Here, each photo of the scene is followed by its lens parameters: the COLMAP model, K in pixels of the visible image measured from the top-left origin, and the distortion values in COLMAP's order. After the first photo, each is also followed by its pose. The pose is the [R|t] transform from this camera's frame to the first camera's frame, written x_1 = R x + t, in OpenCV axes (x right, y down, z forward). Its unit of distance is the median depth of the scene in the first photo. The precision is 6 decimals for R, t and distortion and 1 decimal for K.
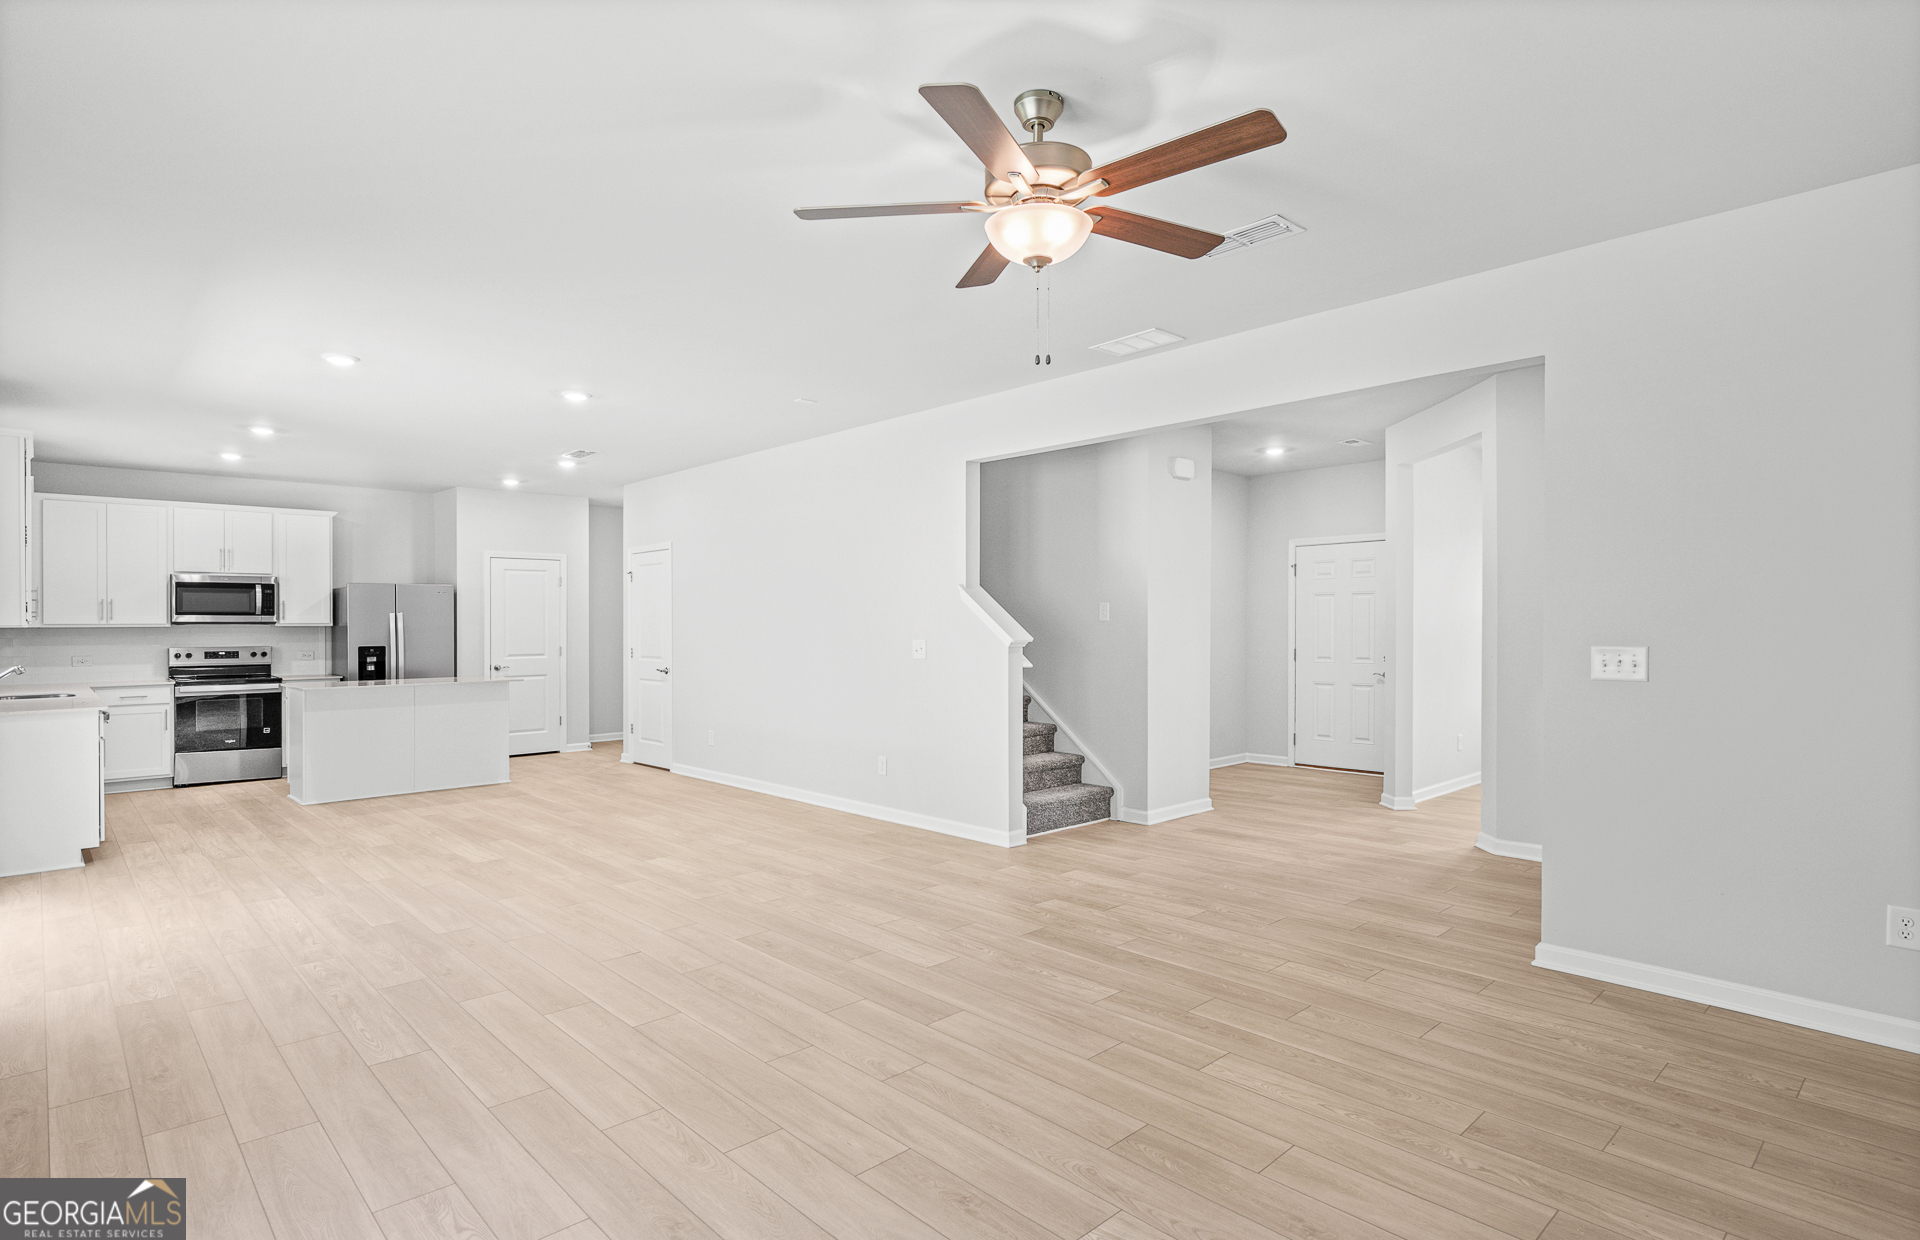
lens RADIAL K [[983.6, 0, 944.9], [0, 983.6, 625.6], [0, 0, 1]] dist [0.003418, 0.000838]
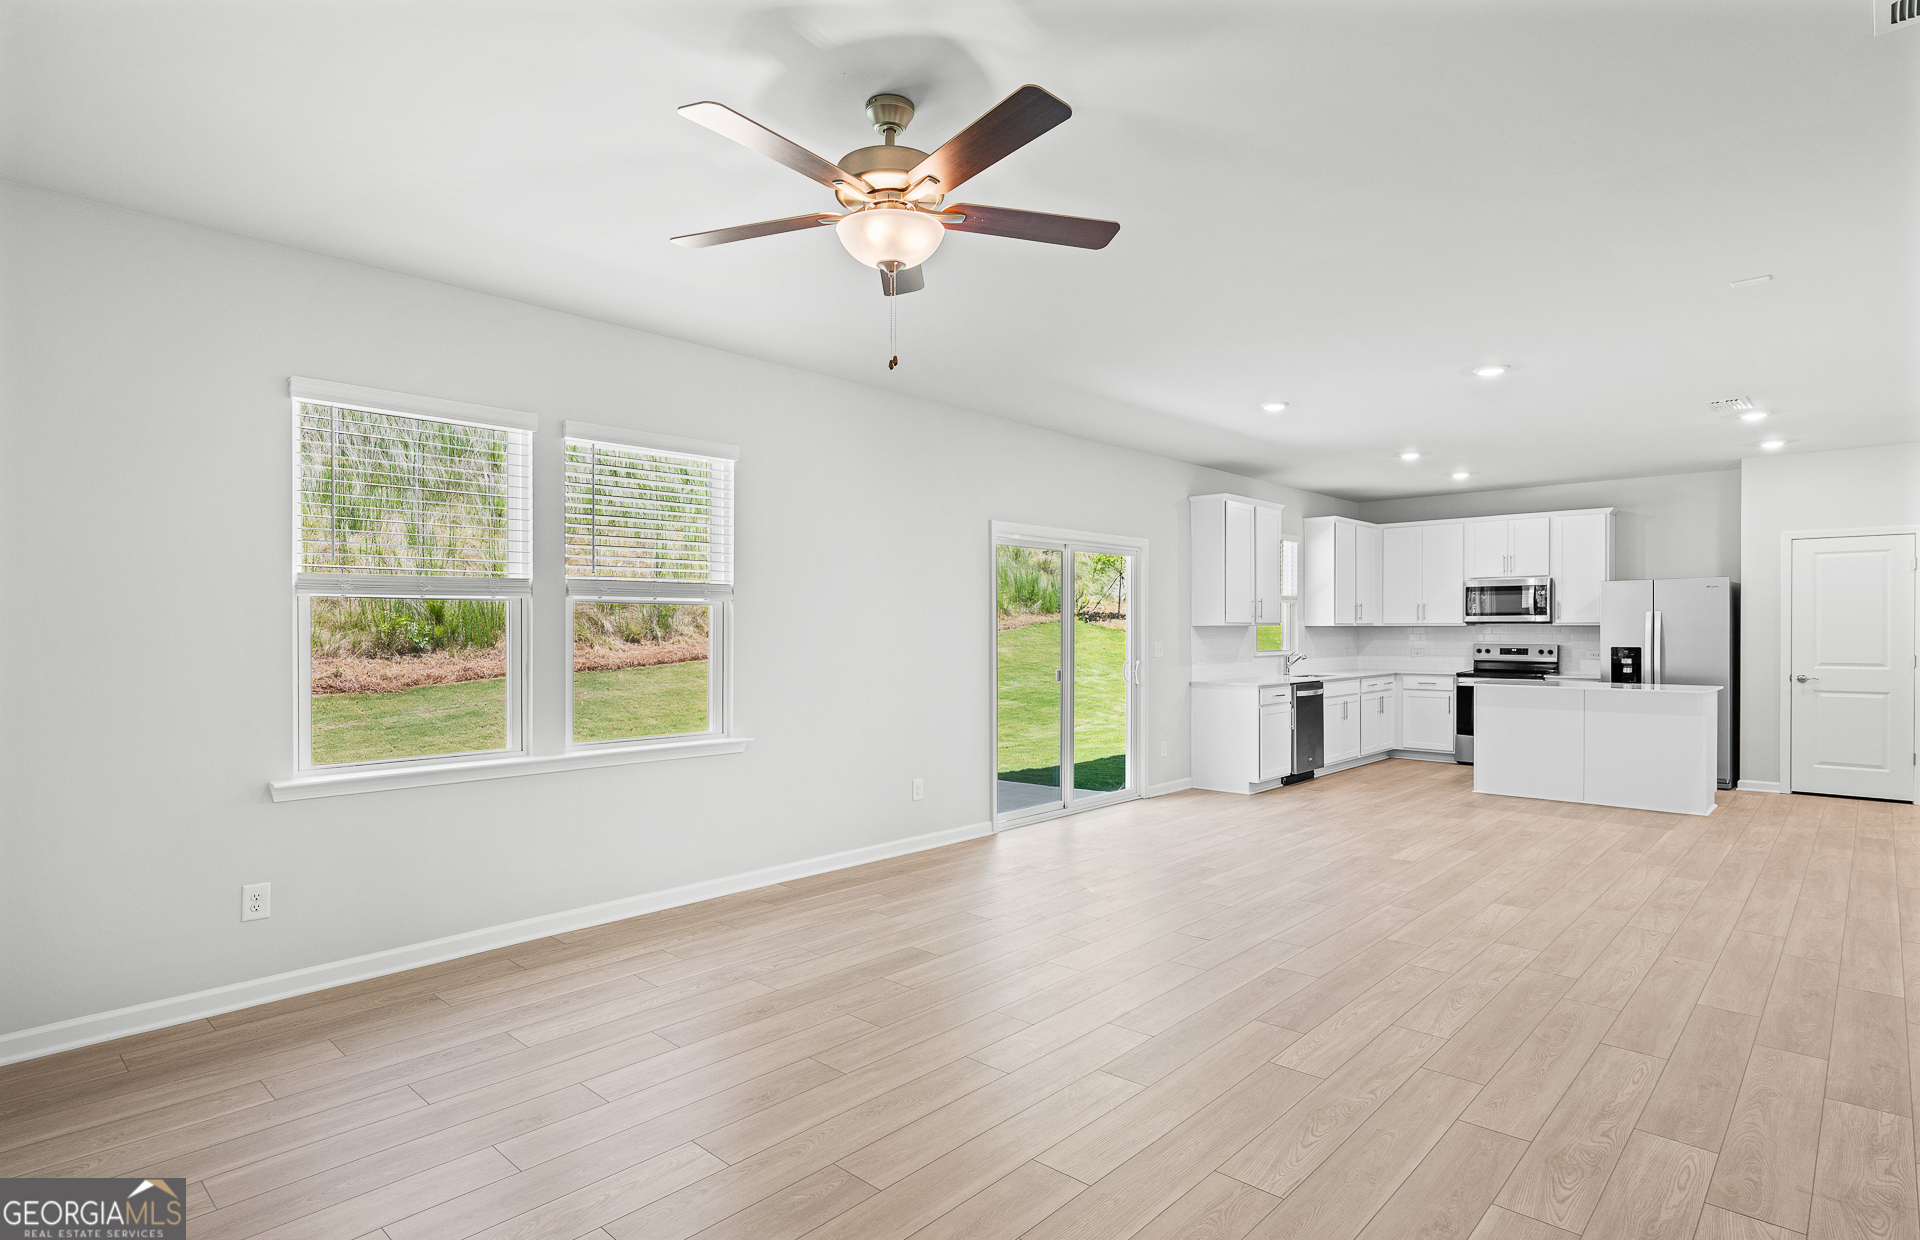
lens RADIAL K [[983.6, 0, 944.9], [0, 983.6, 625.6], [0, 0, 1]] dist [0.003418, 0.000838]
pose [[0.065538, 0.003880, -0.997843, 0.333619], [0.000340, 0.999992, 0.003911, -0.003769], [0.997850, -0.000596, 0.065536, 0.301918]]
